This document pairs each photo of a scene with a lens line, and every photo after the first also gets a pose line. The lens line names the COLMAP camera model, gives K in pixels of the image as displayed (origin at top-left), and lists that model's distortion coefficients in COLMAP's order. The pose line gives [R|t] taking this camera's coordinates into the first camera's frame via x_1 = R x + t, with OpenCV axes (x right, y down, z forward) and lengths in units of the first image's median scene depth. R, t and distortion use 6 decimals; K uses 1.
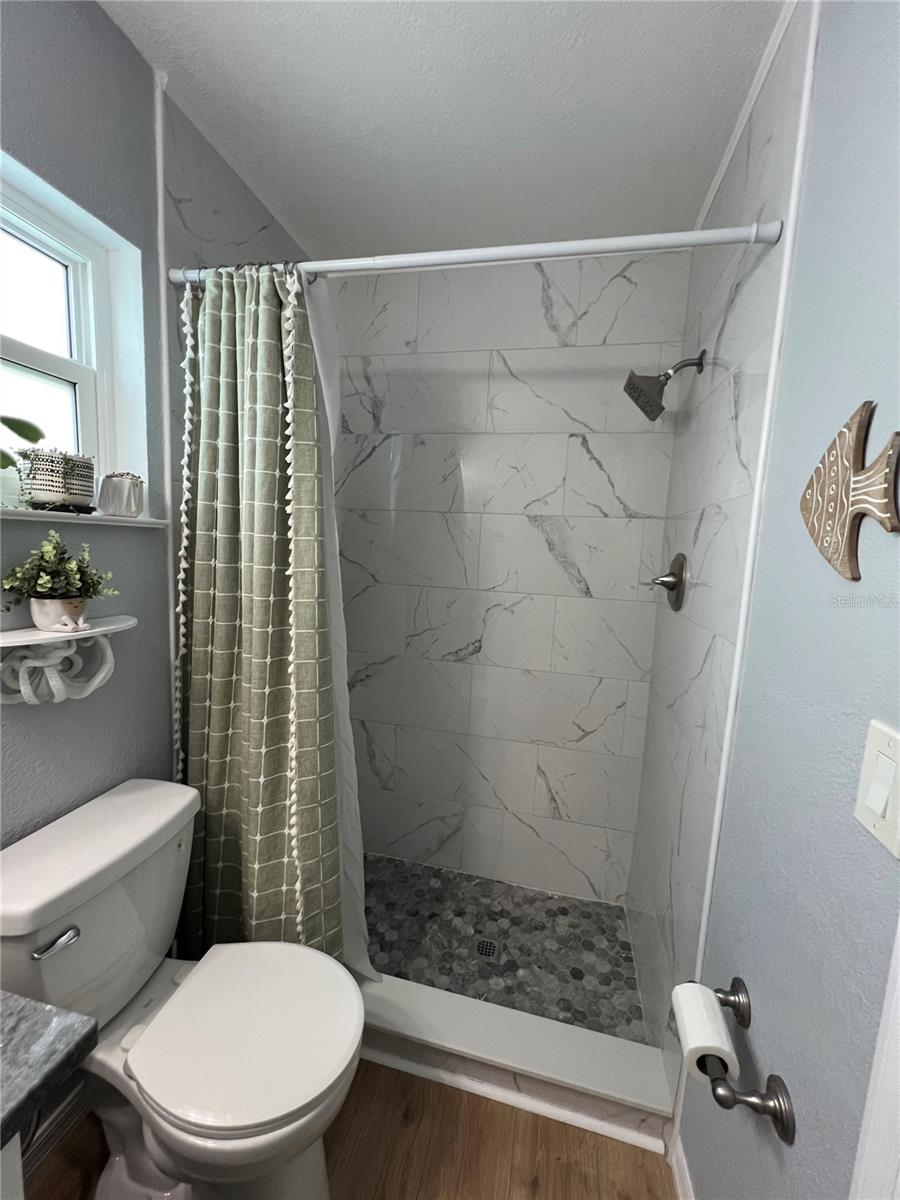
lens RADIAL K [[484.2, 0, 448.0], [0, 484.2, 599.0], [0, 0, 1]] dist [0.004082, 0.000654]
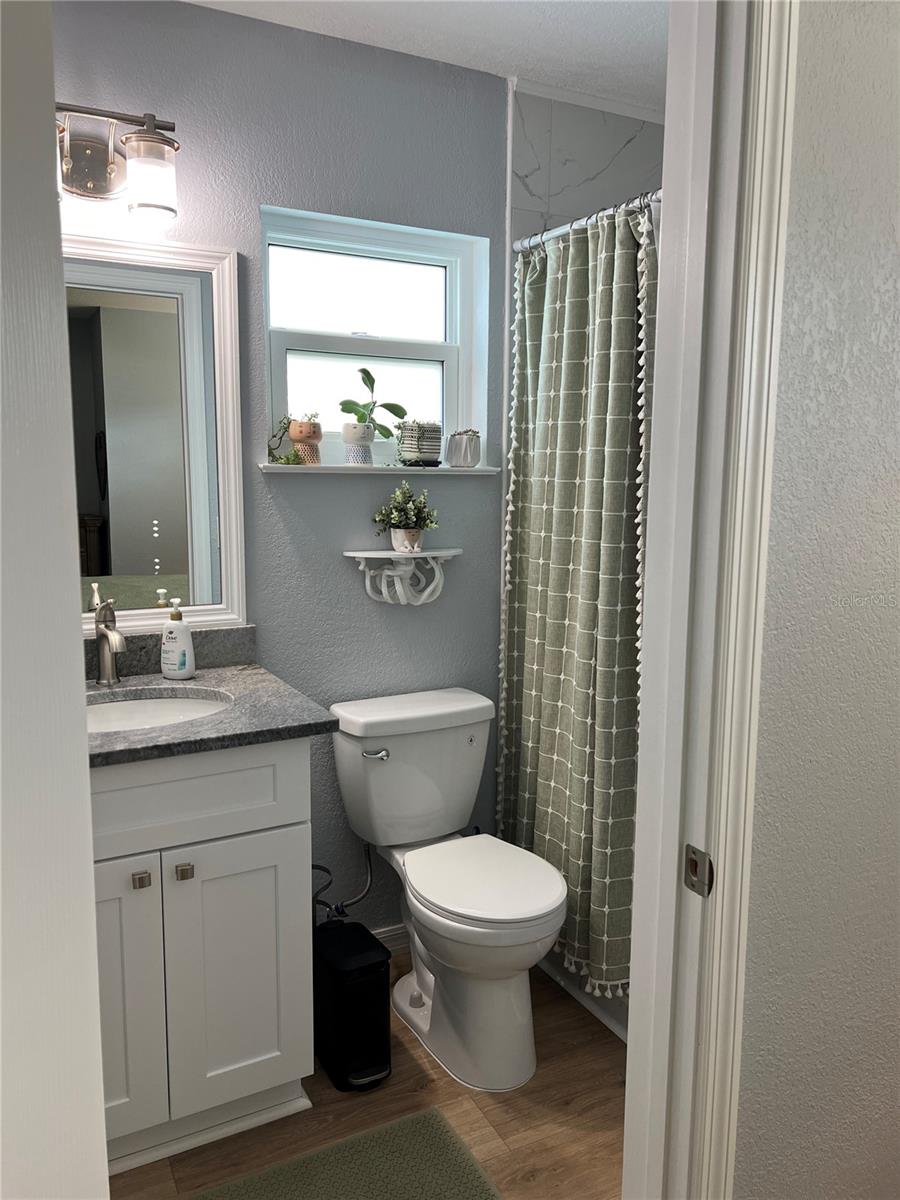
lens RADIAL K [[893.7, 0, 451.1], [0, 893.7, 602.4], [0, 0, 1]] dist [0.055233, -0.061062]
pose [[0.646542, 0.065839, -0.760032, 1.061280], [-0.062936, 0.997476, 0.032870, 0.098696], [0.760278, 0.026582, 0.649054, -0.477843]]
